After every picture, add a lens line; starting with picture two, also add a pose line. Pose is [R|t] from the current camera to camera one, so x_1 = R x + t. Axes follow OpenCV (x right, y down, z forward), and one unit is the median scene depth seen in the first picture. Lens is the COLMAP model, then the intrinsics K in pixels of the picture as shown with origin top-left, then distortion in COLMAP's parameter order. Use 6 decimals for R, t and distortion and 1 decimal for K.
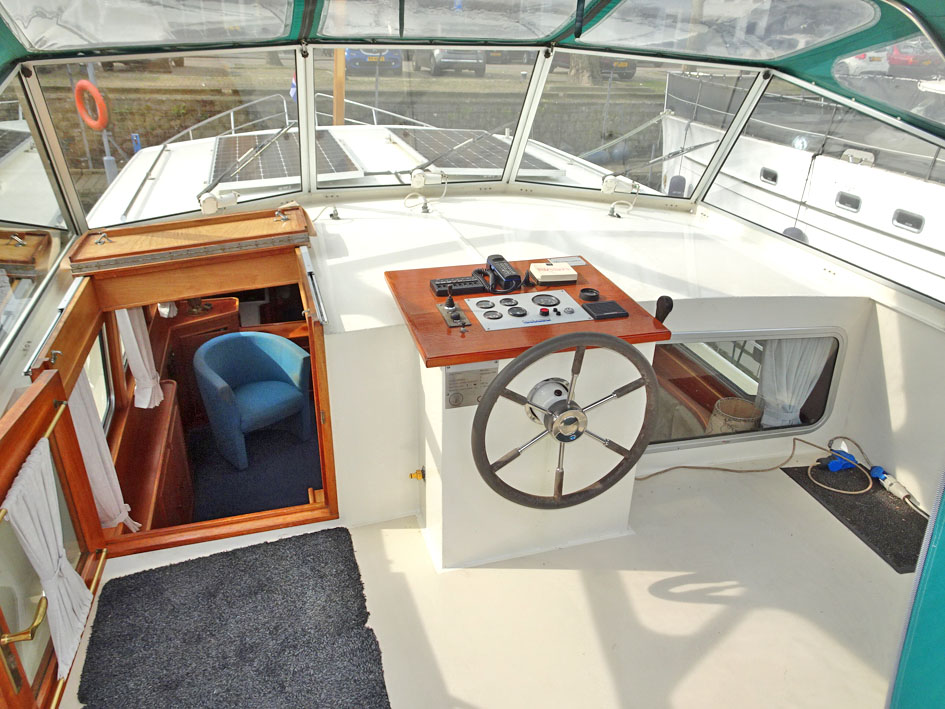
lens RADIAL K [[676.4, 0, 472.5], [0, 676.4, 354.5], [0, 0, 1]] dist [0.006438, 0.010506]
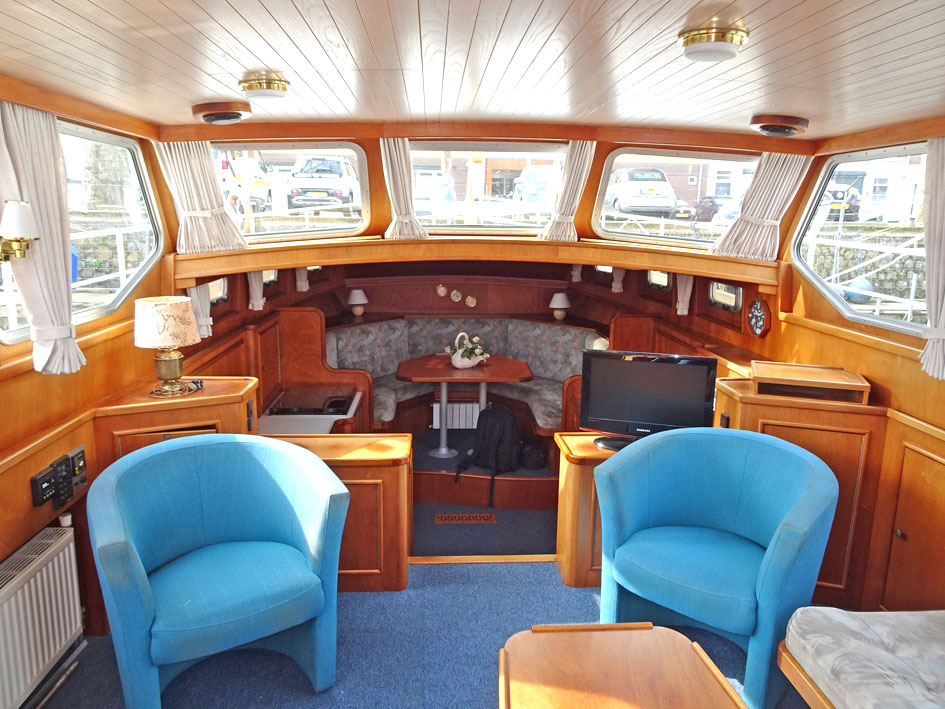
lens RADIAL K [[676.4, 0, 472.5], [0, 676.4, 354.5], [0, 0, 1]] dist [0.006438, 0.010506]
pose [[0.972468, 0.039851, -0.229605, -0.067203], [-0.097630, 0.964306, -0.246135, 0.017422], [0.211601, 0.261775, 0.941647, 0.627992]]
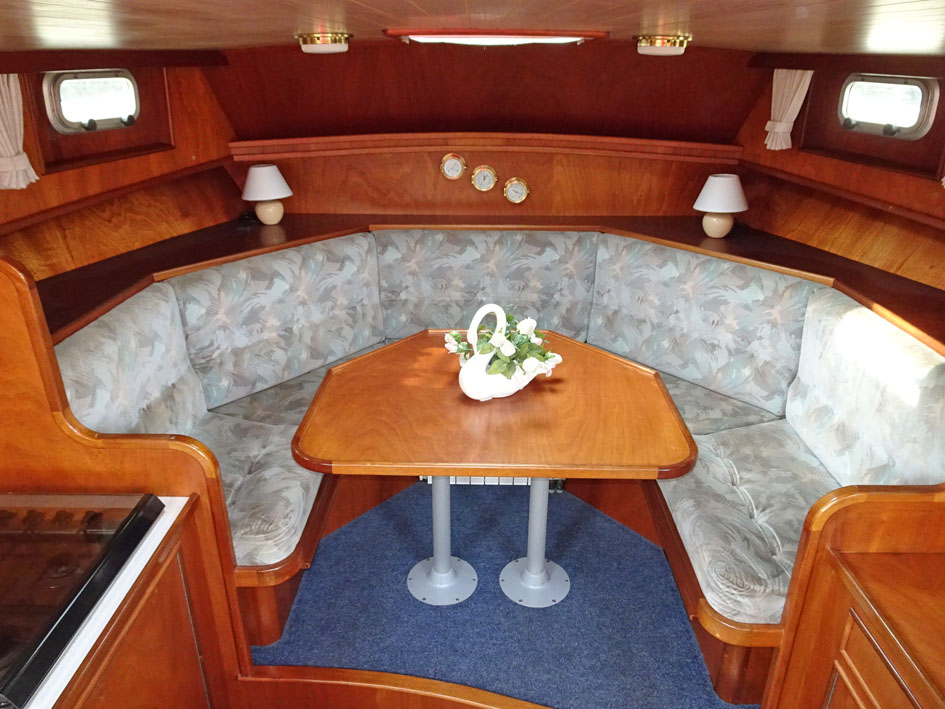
lens RADIAL K [[665.2, 0, 472.5], [0, 665.2, 354.5], [0, 0, 1]] dist [0.001405, 0.002048]
pose [[0.954892, 0.106561, -0.277174, -0.257583], [-0.119004, 0.992487, -0.028414, -0.278185], [0.272064, 0.060118, 0.960399, 1.361419]]
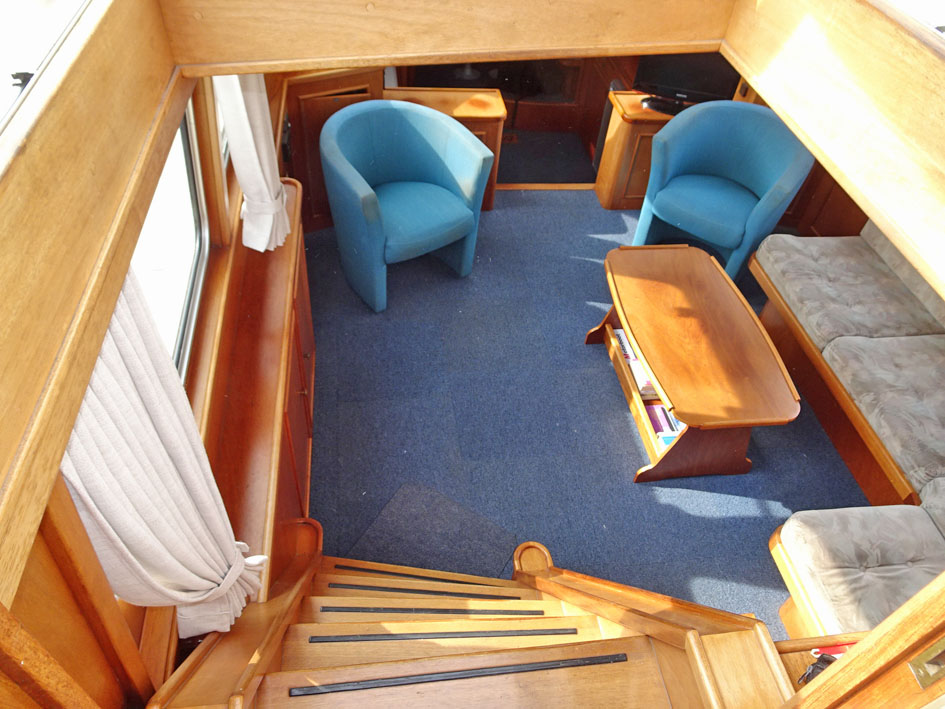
lens RADIAL K [[676.4, 0, 472.5], [0, 676.4, 354.5], [0, 0, 1]] dist [0.006438, 0.010506]
pose [[0.984217, 0.160032, -0.075544, -0.196649], [-0.126458, 0.934630, 0.332379, -0.035701], [0.123797, -0.317580, 0.940116, 0.362831]]
